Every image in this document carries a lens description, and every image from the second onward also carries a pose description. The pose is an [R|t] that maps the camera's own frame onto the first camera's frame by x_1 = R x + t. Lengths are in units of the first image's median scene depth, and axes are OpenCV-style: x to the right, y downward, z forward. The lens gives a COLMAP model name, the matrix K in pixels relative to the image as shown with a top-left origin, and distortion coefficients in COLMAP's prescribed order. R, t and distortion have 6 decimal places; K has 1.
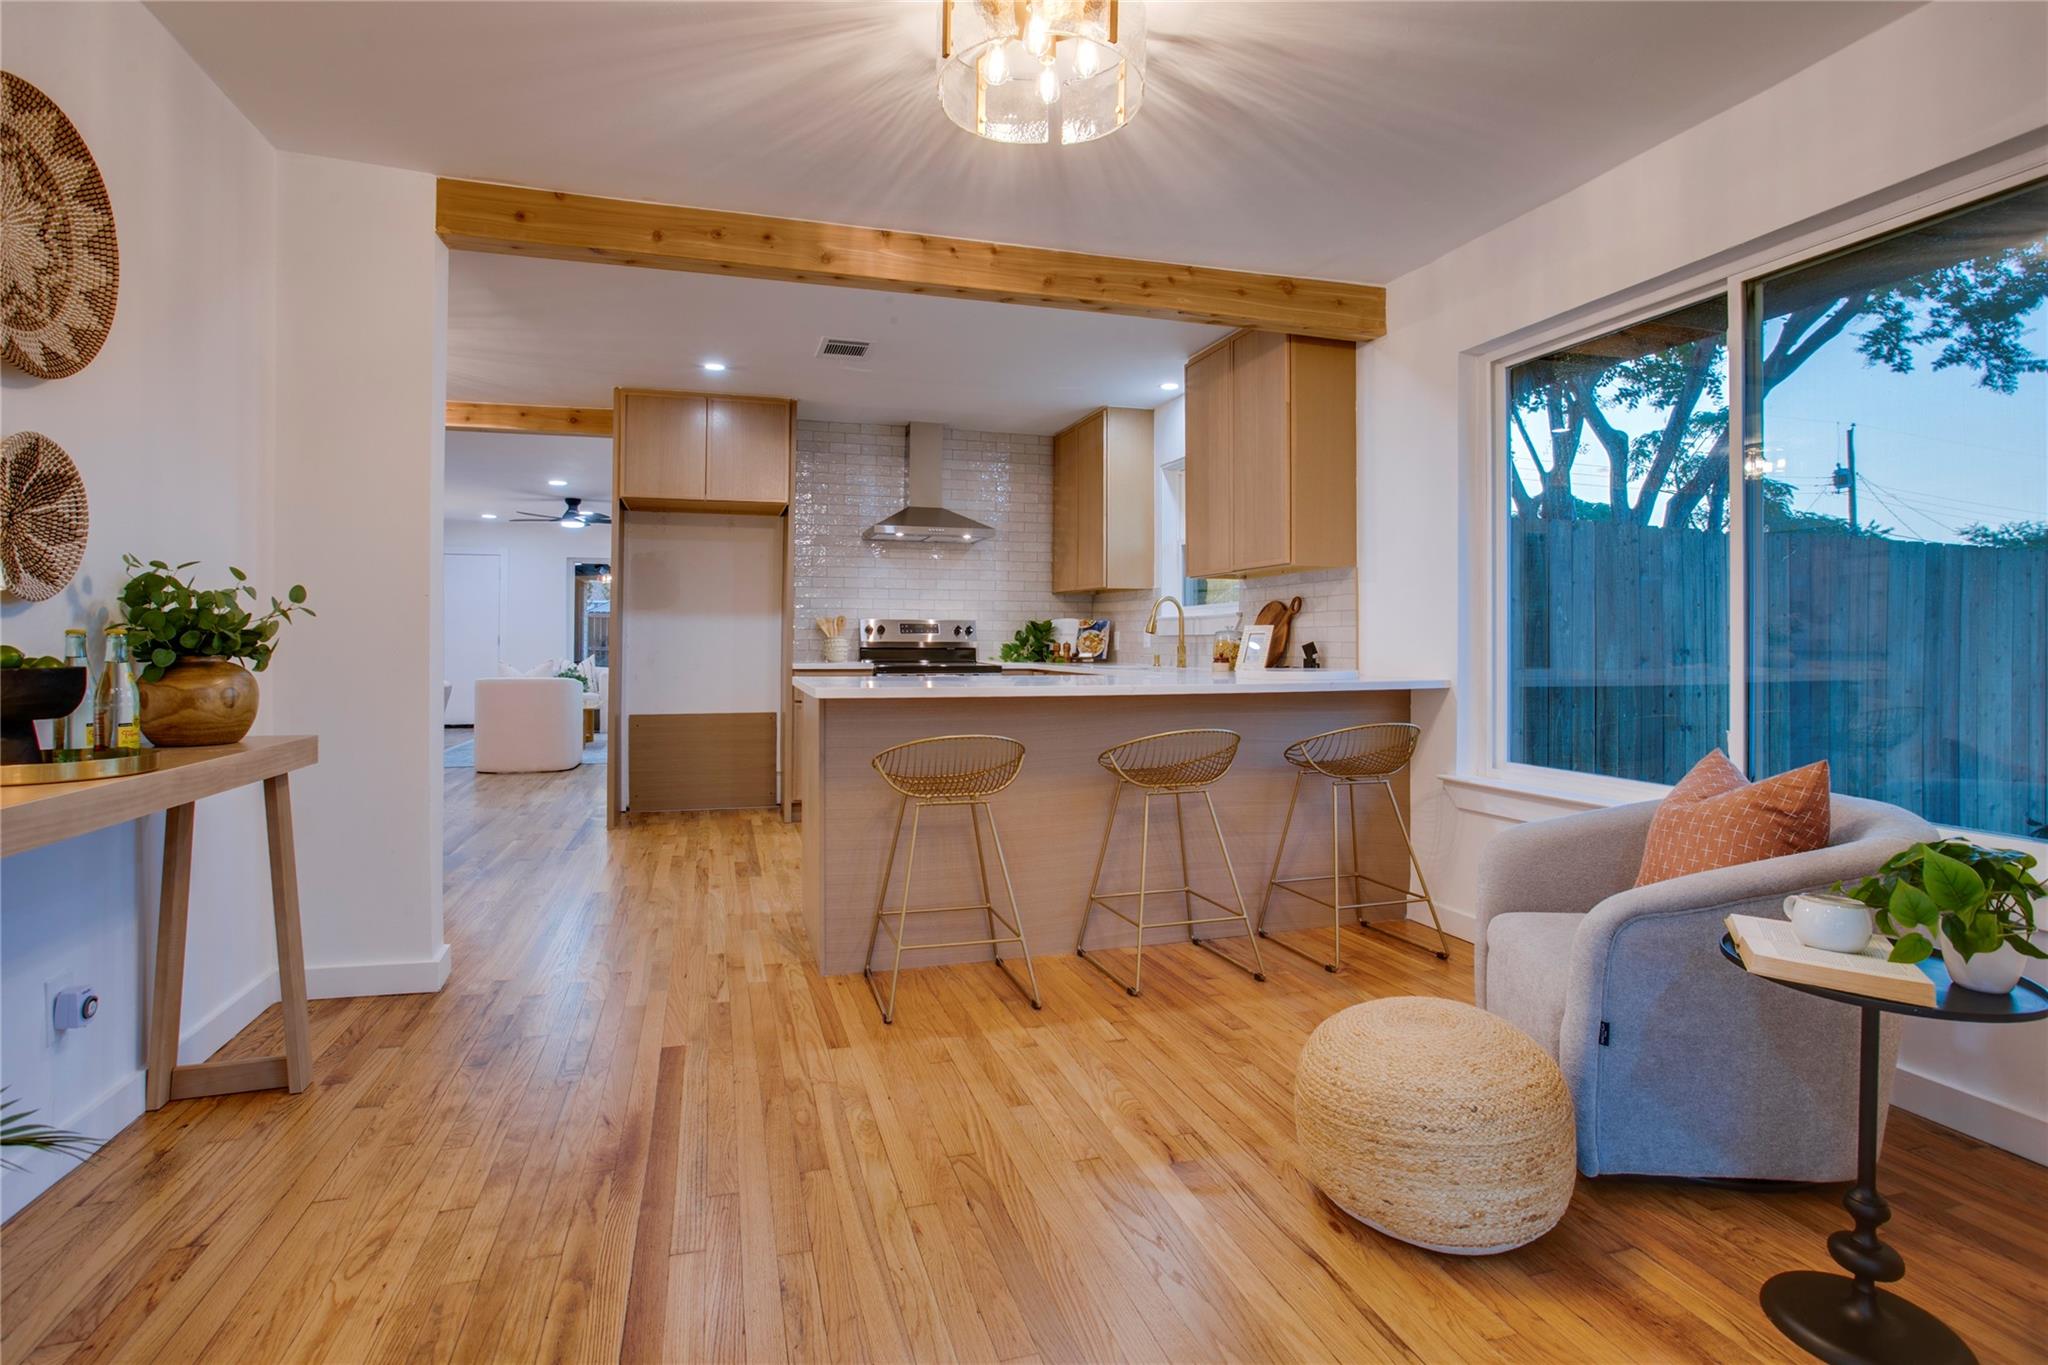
lens RADIAL K [[1016.0, 0, 1026.7], [0, 1016.0, 646.7], [0, 0, 1]] dist [-0.033970, 0.016829]
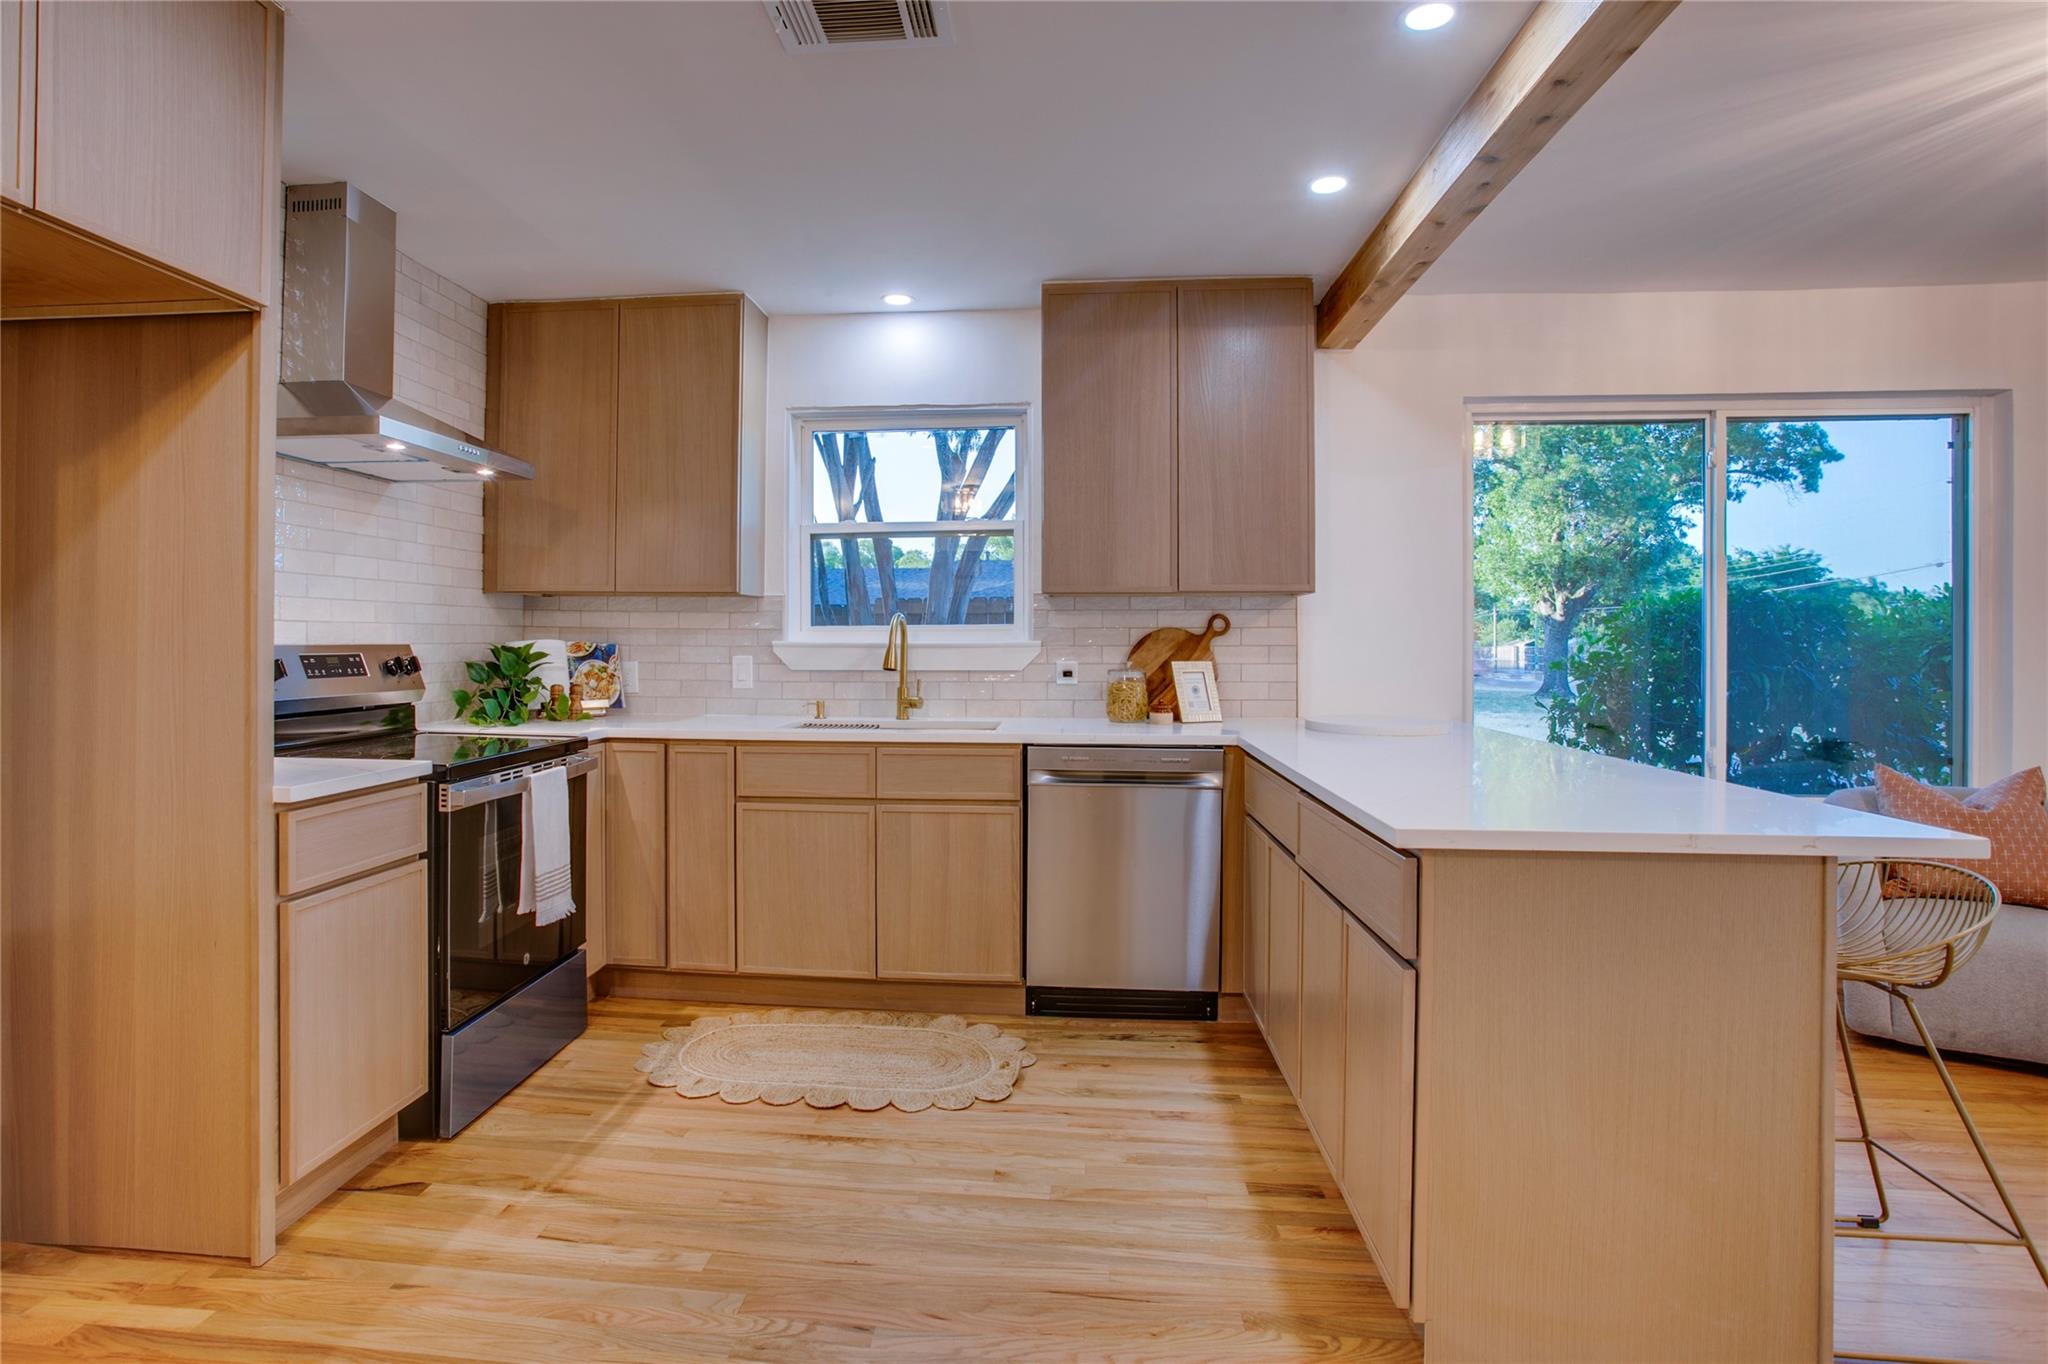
lens RADIAL K [[1066.0, 0, 955.0], [0, 1066.0, 593.4], [0, 0, 1]] dist [-0.001602, -0.000027]
pose [[0.393140, 0.033418, 0.918871, -0.670758], [0.005165, 0.999243, -0.038551, -0.047980], [-0.919464, 0.019902, 0.392670, 0.924718]]
